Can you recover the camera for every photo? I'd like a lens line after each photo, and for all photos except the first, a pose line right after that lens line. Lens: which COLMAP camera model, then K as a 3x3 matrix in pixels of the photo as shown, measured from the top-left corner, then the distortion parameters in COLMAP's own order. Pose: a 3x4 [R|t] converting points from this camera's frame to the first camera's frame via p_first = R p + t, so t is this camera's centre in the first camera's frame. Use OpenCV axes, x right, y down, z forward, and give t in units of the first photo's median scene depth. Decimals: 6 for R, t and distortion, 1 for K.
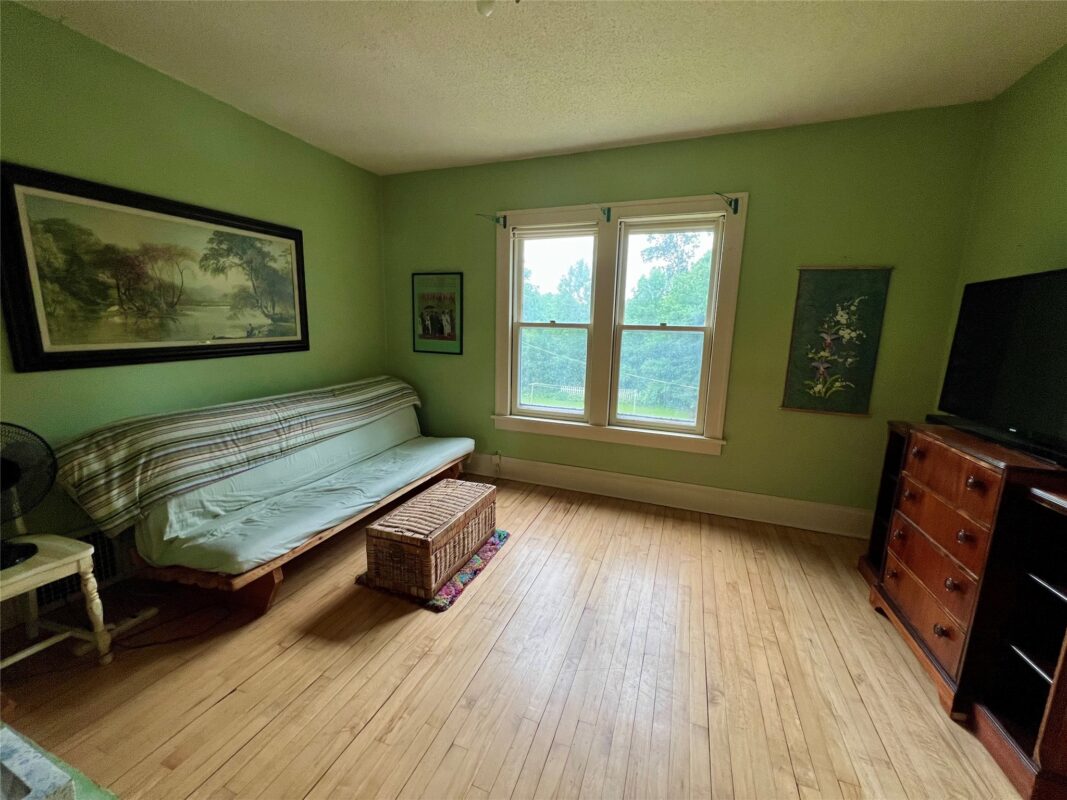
lens RADIAL K [[426.5, 0, 529.1], [0, 426.5, 399.6], [0, 0, 1]] dist [0.001999, -0.000304]
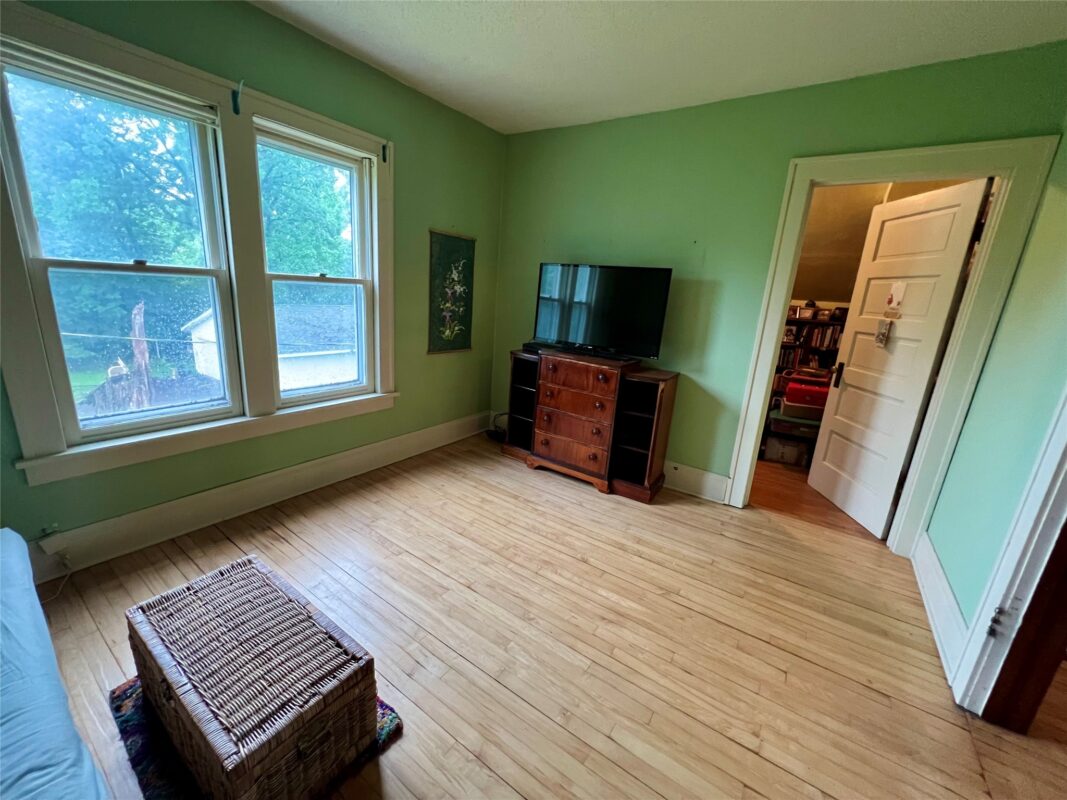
lens RADIAL K [[426.5, 0, 527.3], [0, 426.5, 401.1], [0, 0, 1]] dist [0.001999, -0.000304]
pose [[0.249083, -0.258839, 0.933253, -0.491713], [0.100565, 0.965327, 0.240894, -0.113195], [-0.963247, 0.033850, 0.266477, 0.456466]]
